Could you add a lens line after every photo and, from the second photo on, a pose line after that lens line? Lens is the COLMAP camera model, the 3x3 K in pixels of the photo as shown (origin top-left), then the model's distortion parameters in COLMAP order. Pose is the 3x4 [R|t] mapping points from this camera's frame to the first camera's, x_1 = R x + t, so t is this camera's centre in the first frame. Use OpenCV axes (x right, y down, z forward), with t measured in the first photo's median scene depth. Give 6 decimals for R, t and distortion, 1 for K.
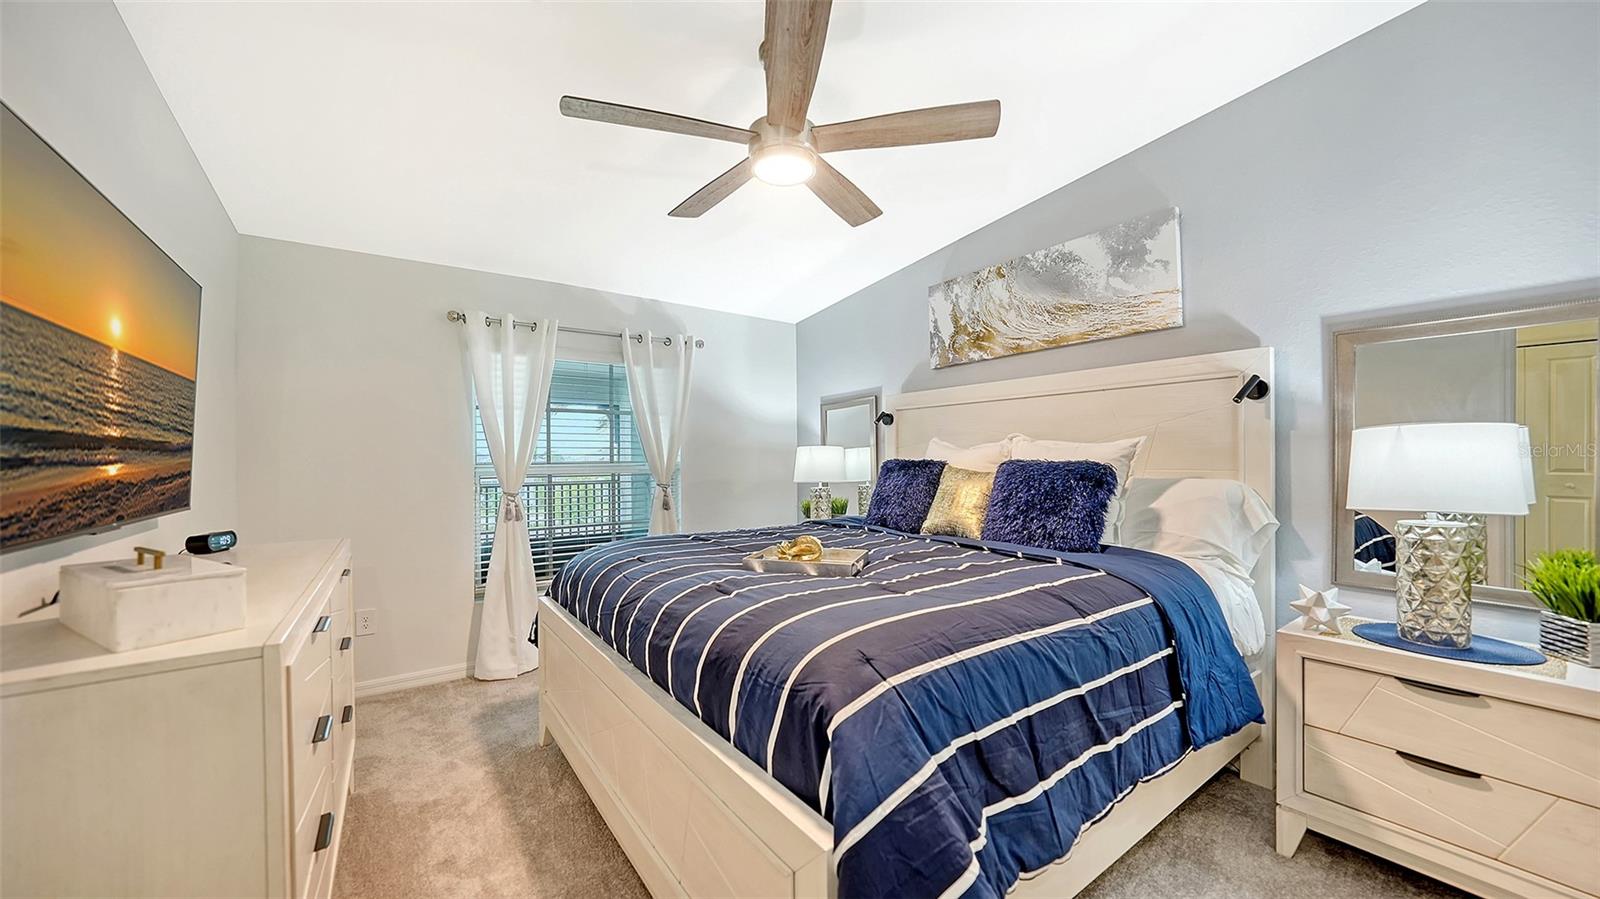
lens RADIAL K [[591.5, 0, 805.6], [0, 591.5, 448.7], [0, 0, 1]] dist [-0.018117, 0.006561]
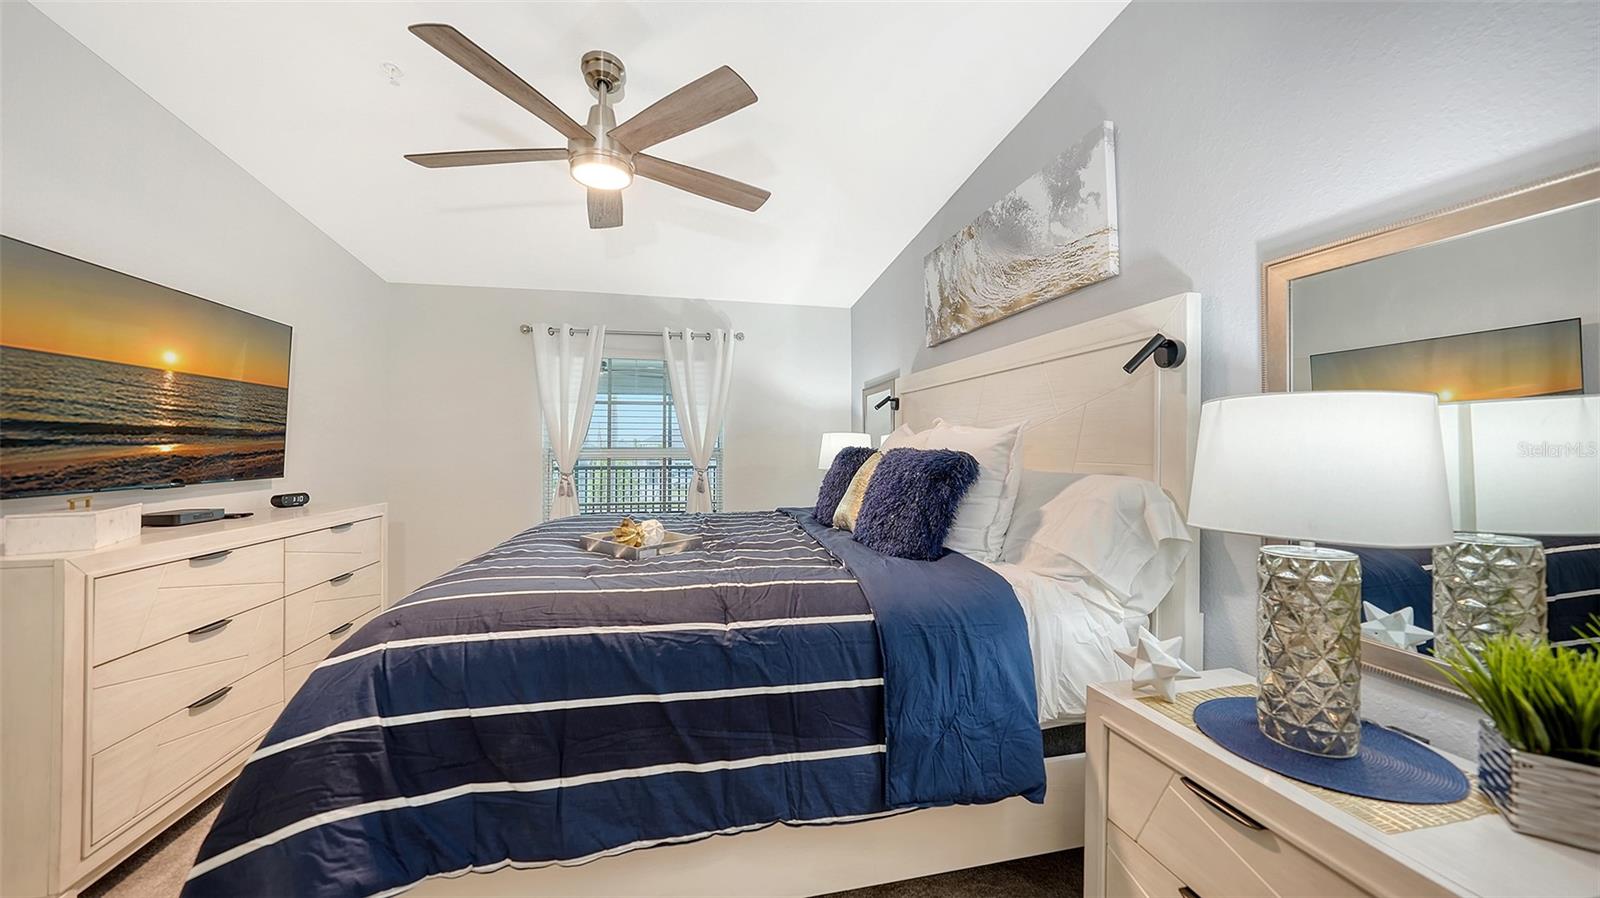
lens RADIAL K [[591.5, 0, 798.1], [0, 591.5, 434.7], [0, 0, 1]] dist [-0.018117, 0.006561]
pose [[0.915624, -0.000309, -0.402036, 0.568533], [-0.001325, 0.999992, -0.003786, 0.002263], [0.402034, 0.003999, 0.915616, 0.134566]]
